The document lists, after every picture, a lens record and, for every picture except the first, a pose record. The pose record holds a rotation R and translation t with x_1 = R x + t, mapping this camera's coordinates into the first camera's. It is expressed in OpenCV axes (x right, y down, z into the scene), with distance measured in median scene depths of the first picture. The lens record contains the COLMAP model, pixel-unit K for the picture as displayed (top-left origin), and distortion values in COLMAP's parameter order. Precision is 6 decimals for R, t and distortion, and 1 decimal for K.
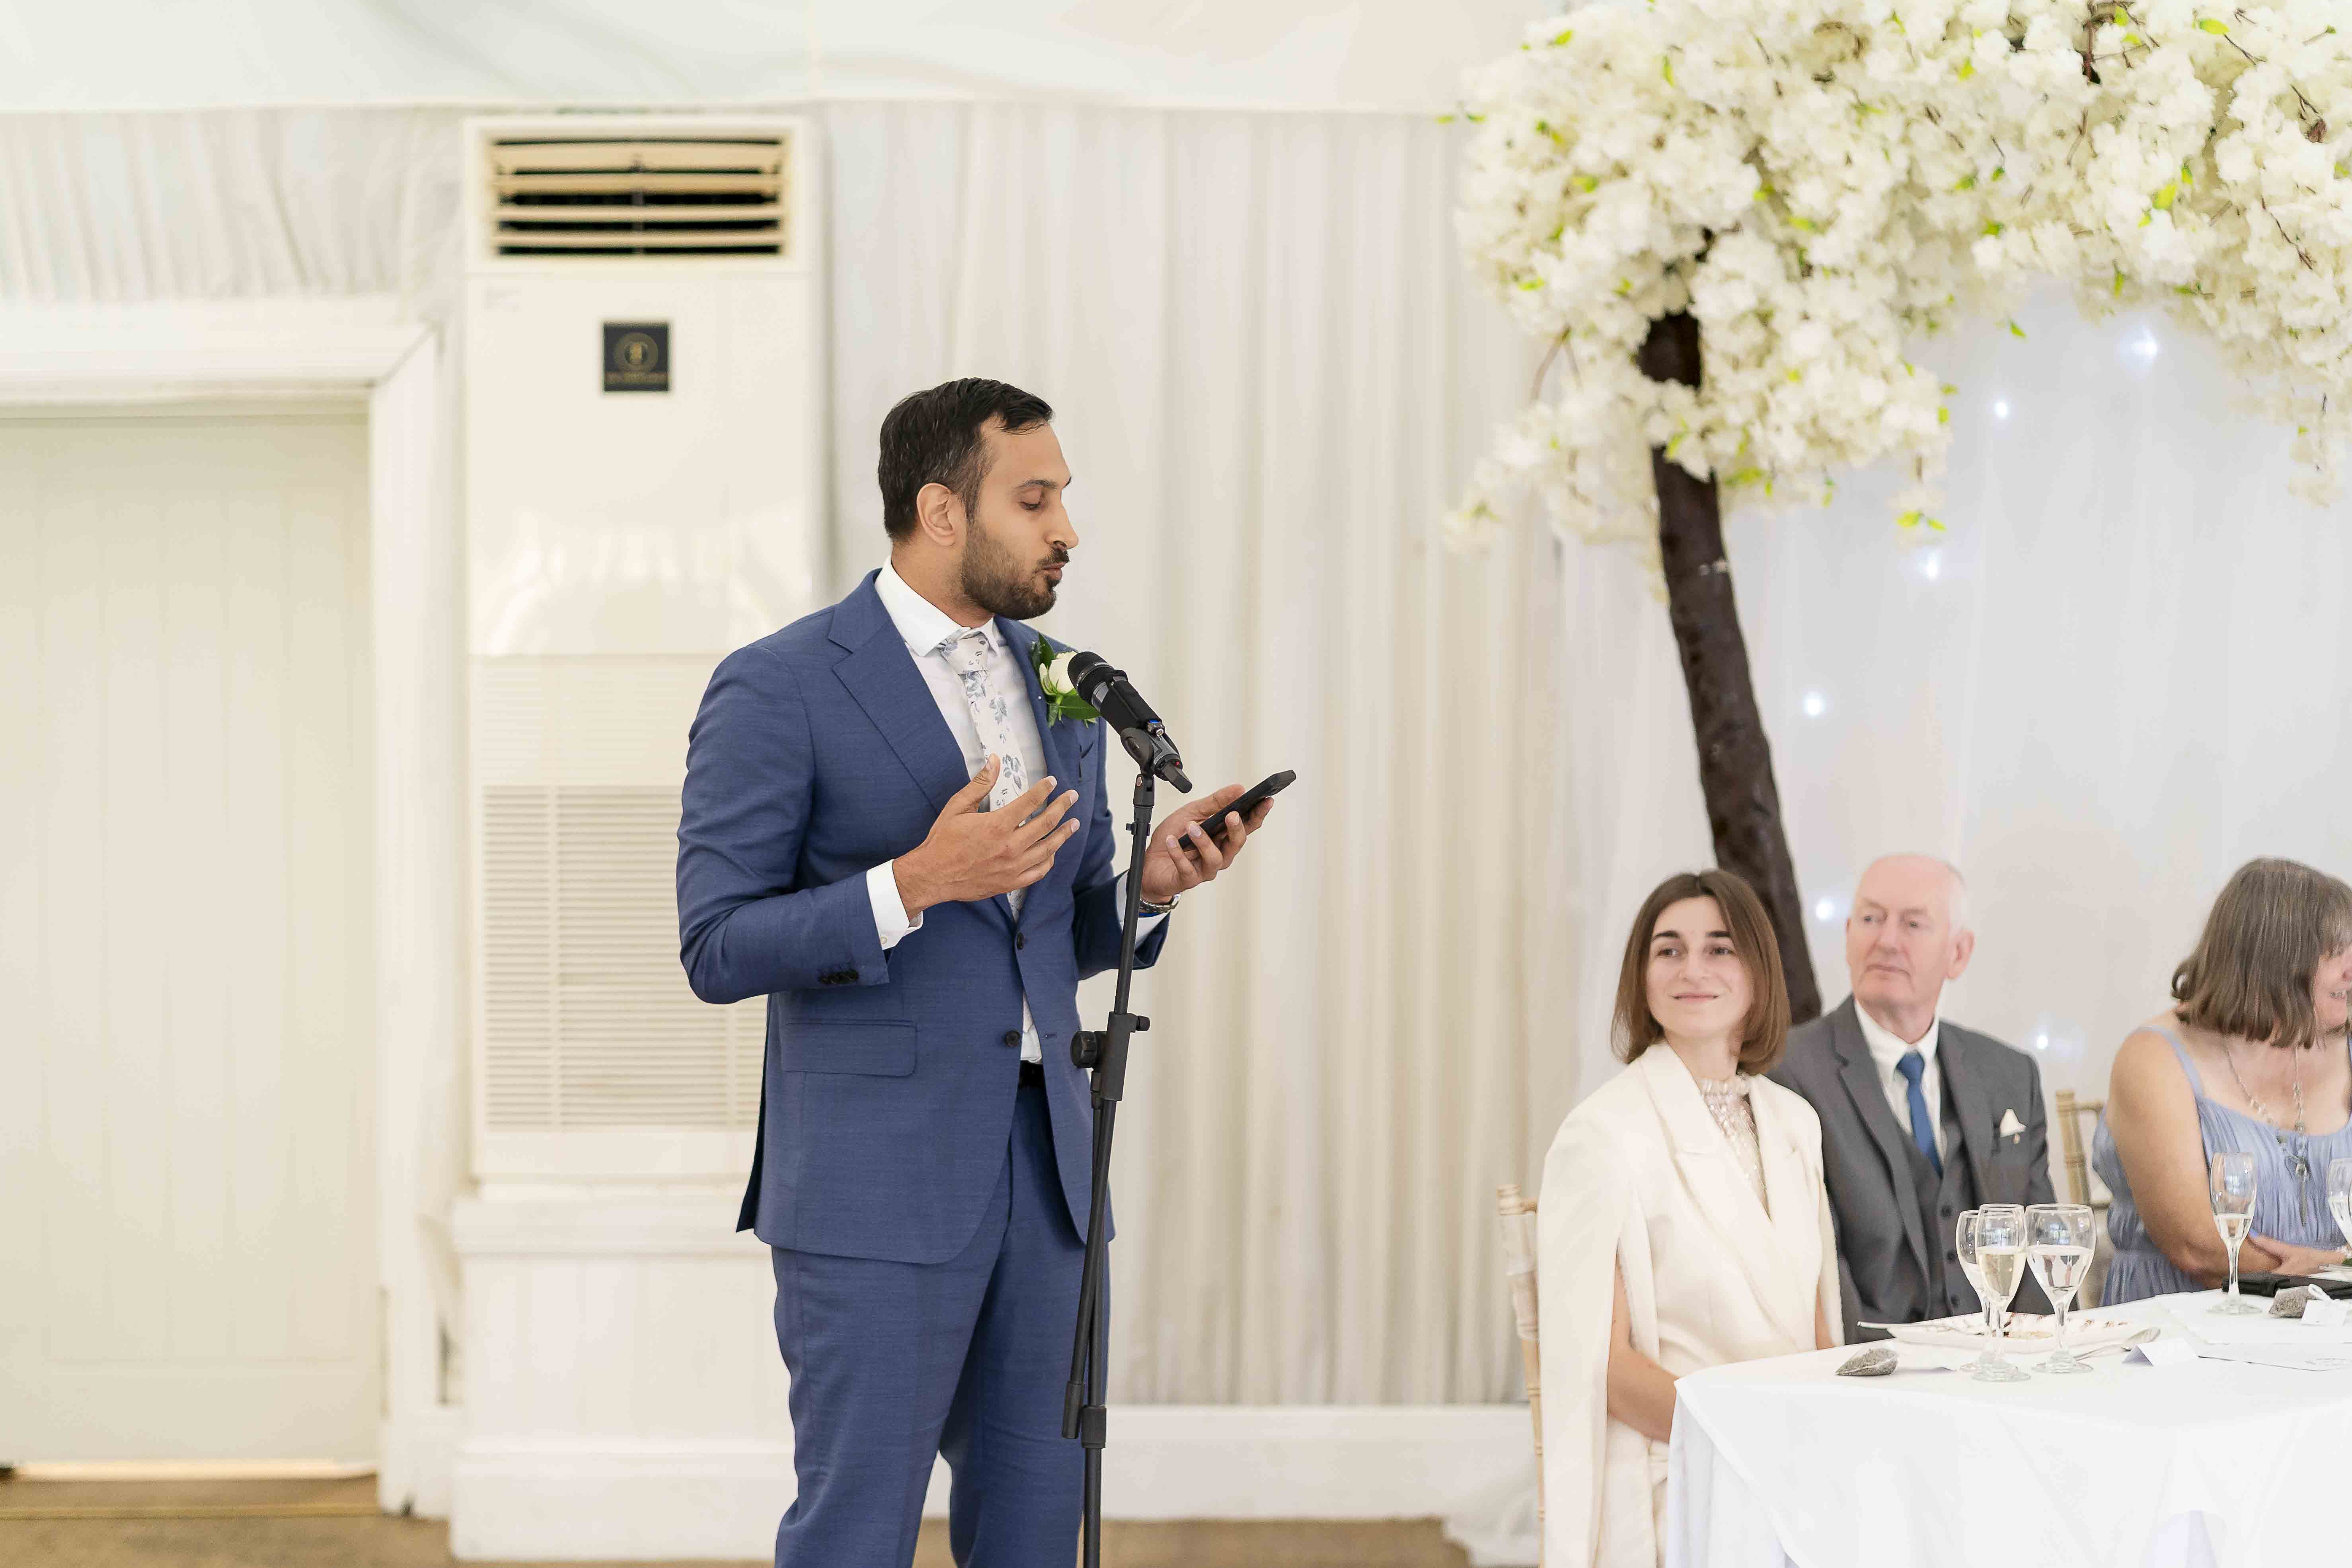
lens RADIAL K [[5653.1, 0, 1176.0], [0, 5653.1, 784.0], [0, 0, 1]] dist [0.035992, -0.552317]
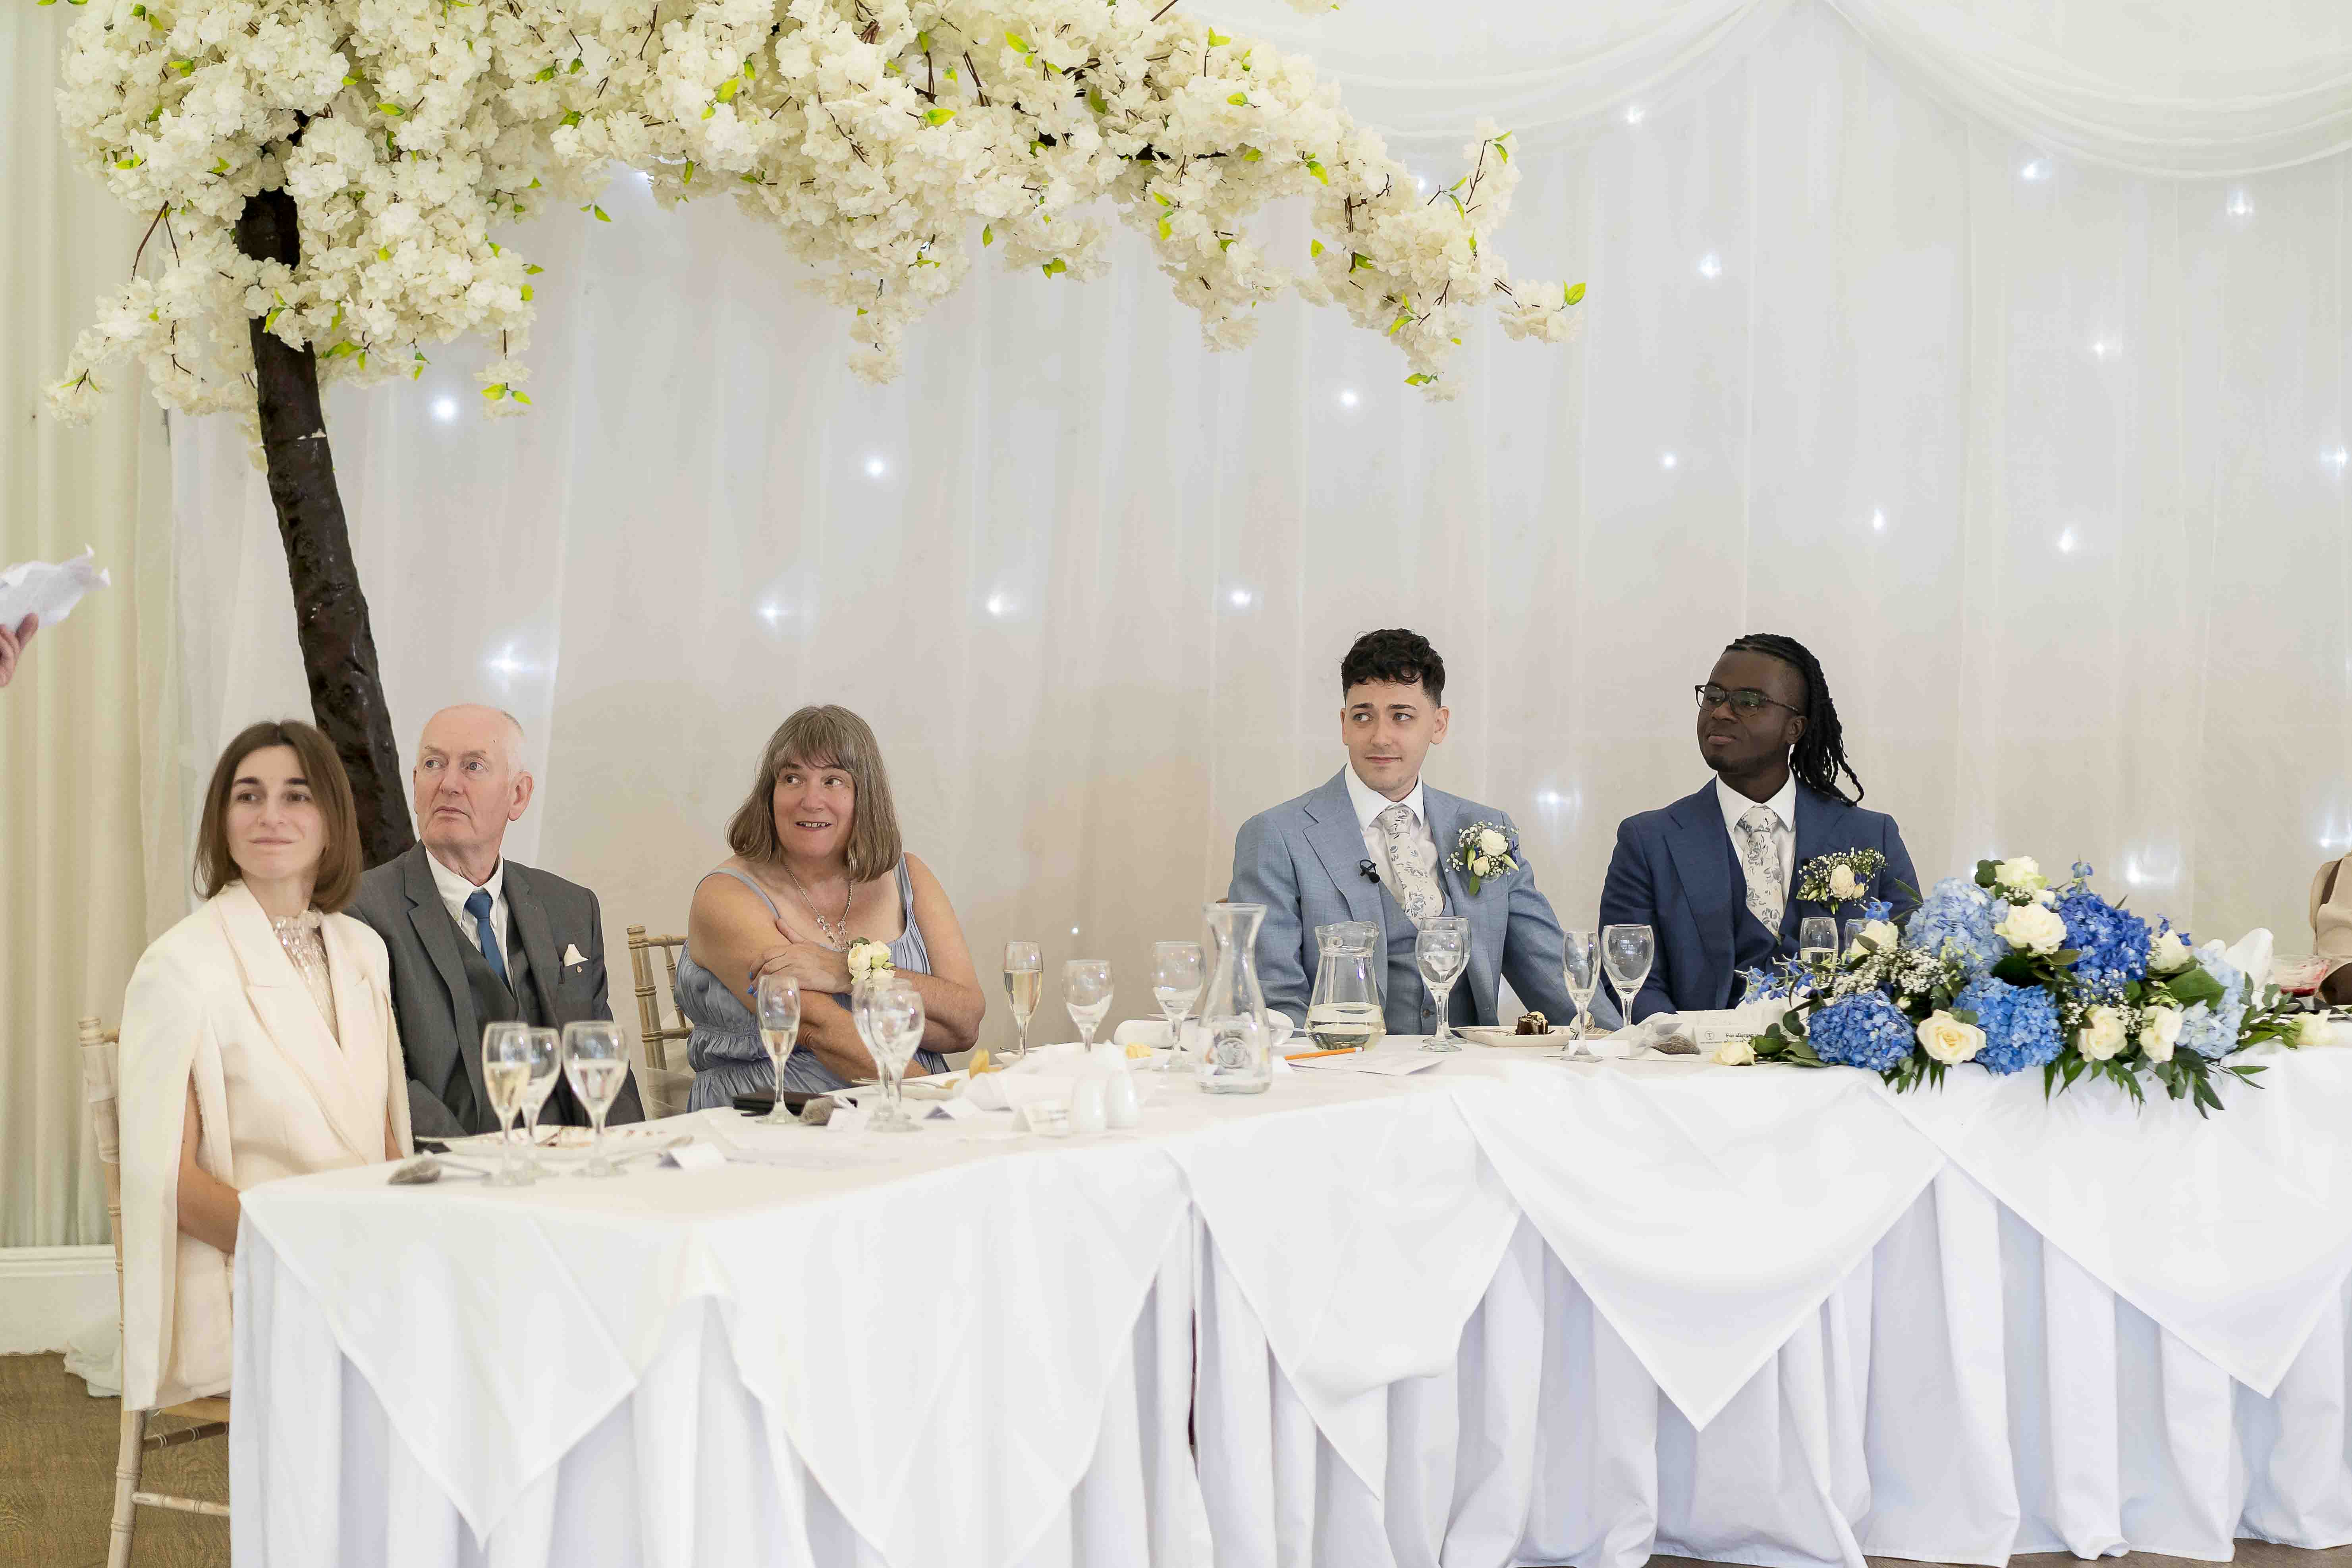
lens RADIAL K [[5617.5, 0, 1167.4], [0, 5617.5, 783.9], [0, 0, 1]] dist [0.014252, -0.315081]
pose [[0.974284, -0.008193, 0.225173, 0.015003], [0.003364, 0.999756, 0.021821, 0.004034], [-0.225297, -0.020502, 0.974074, -0.052363]]
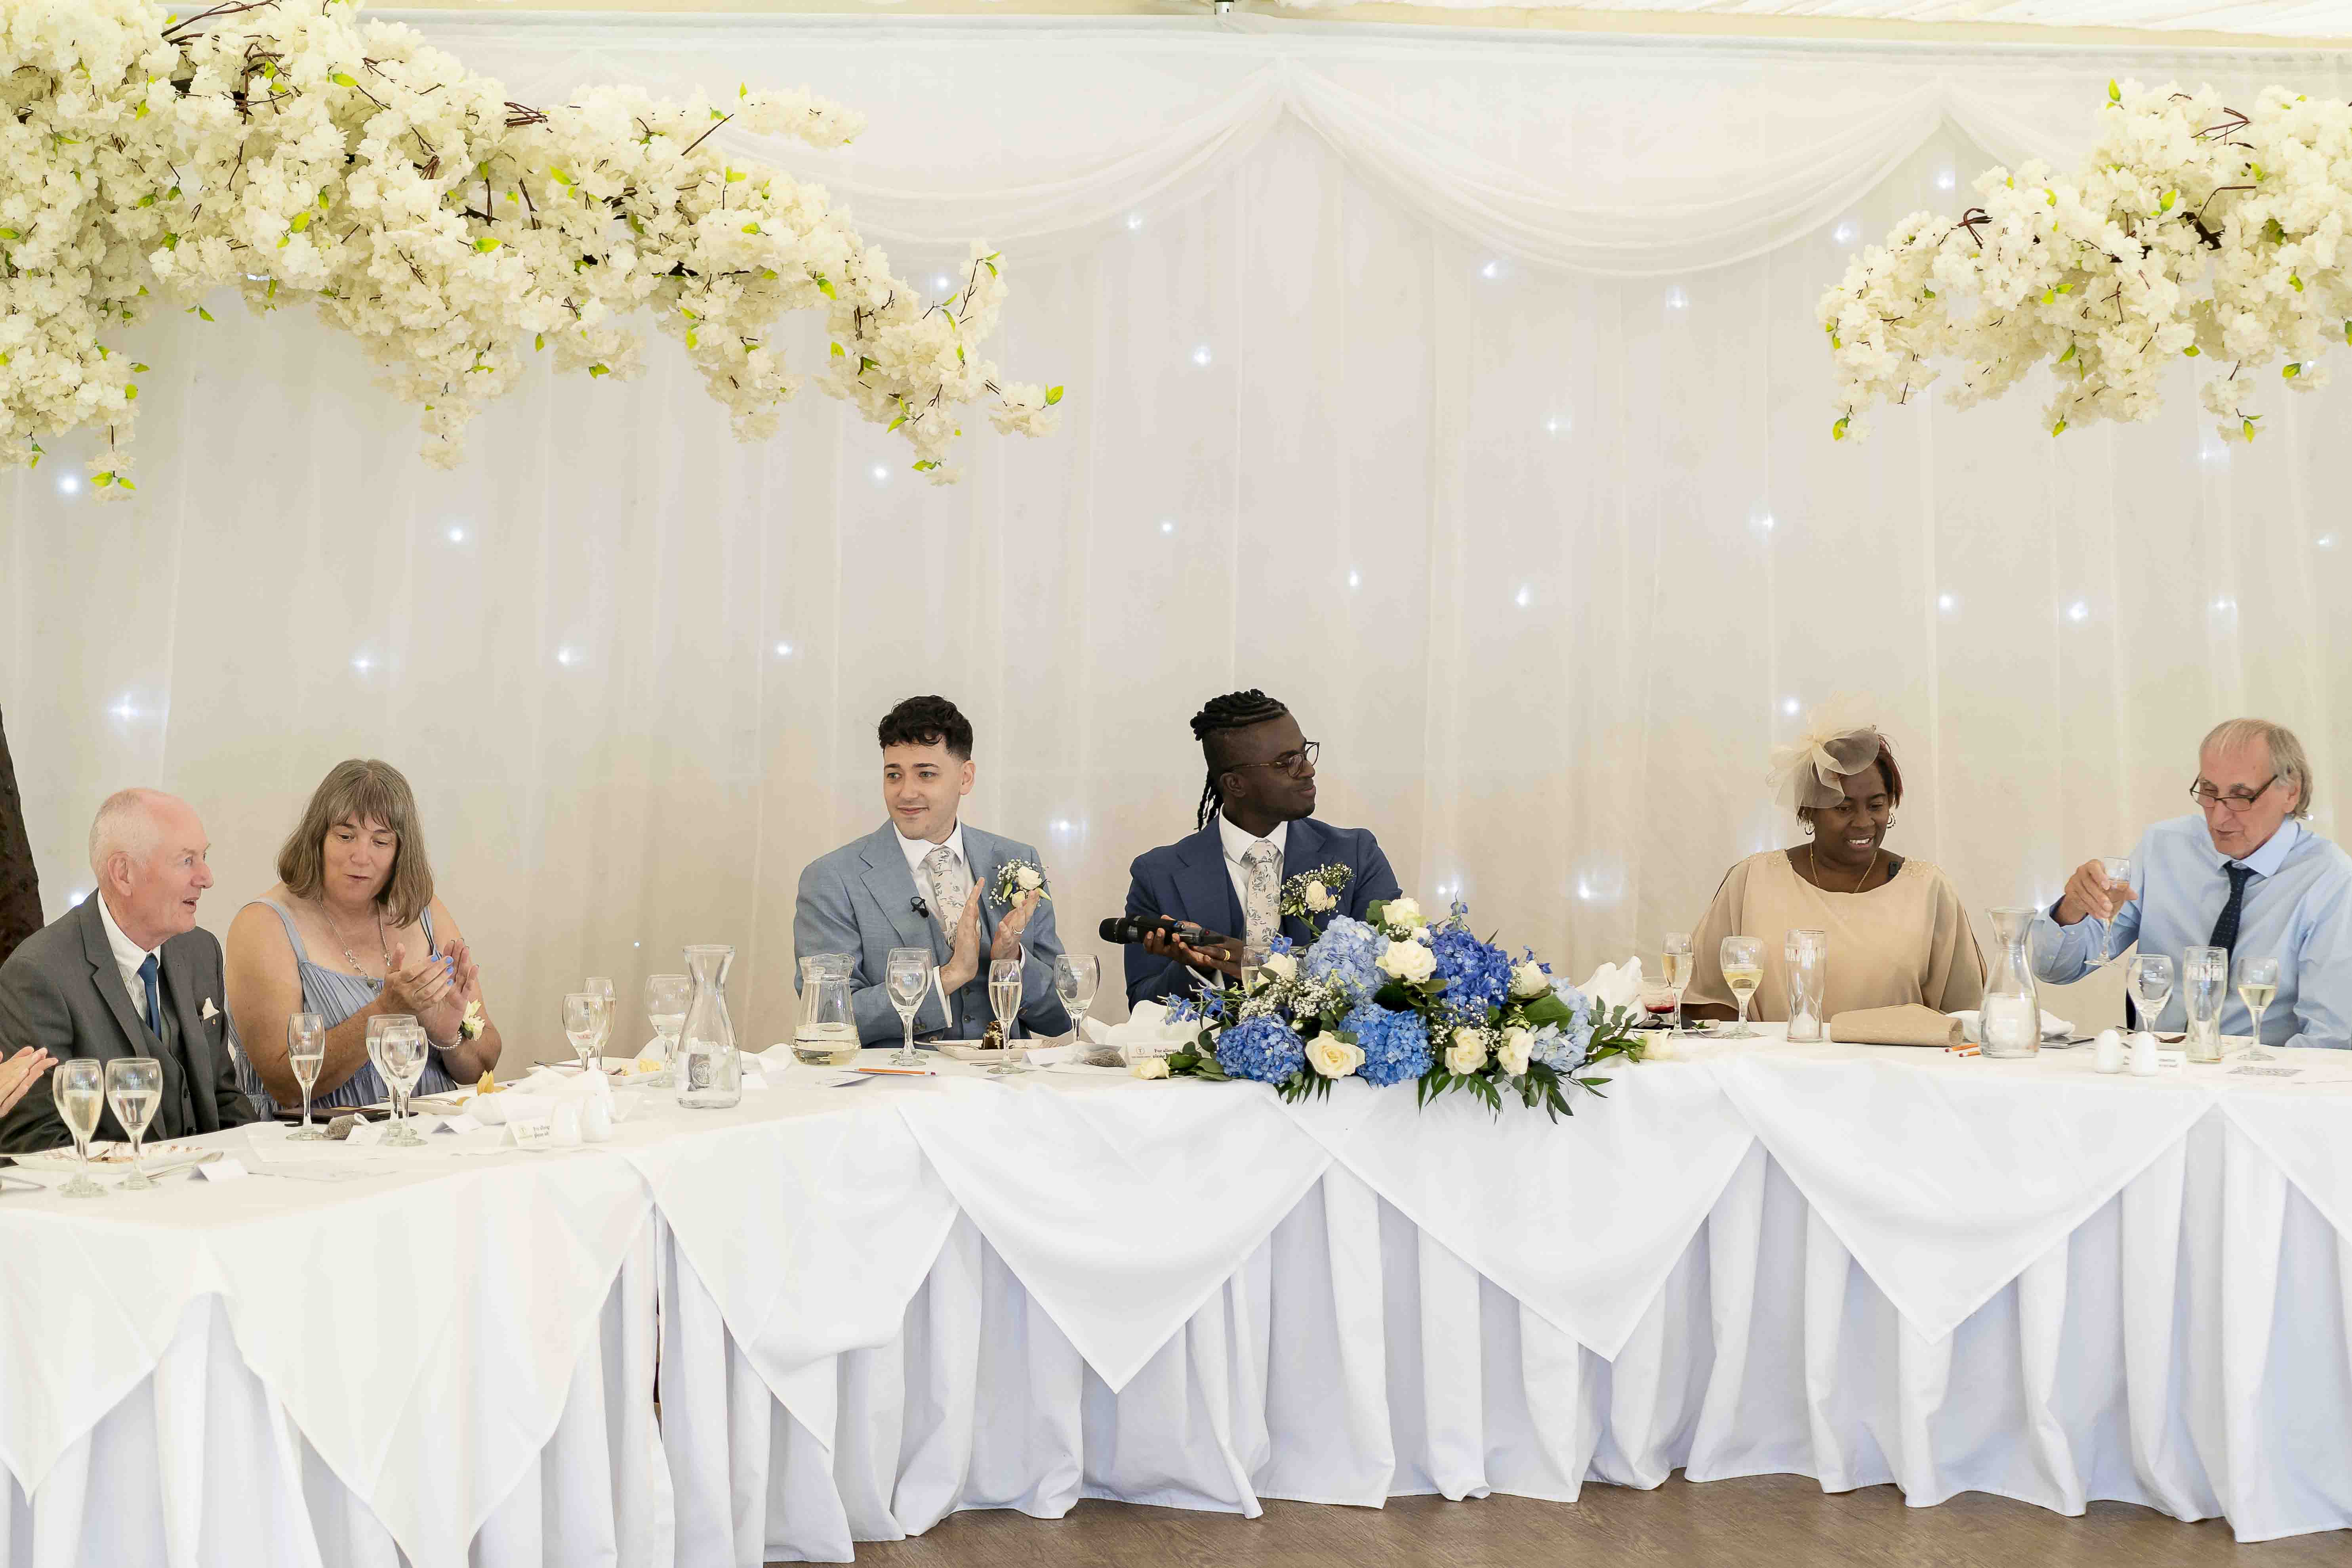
lens RADIAL K [[5575.7, 0, 1181.5], [0, 5575.7, 780.8], [0, 0, 1]] dist [0.009596, -0.301050]
pose [[0.964590, -0.010460, 0.263548, 0.037756], [0.001385, 0.999400, 0.034596, -0.023350], [-0.263752, -0.033006, 0.964026, -0.204868]]
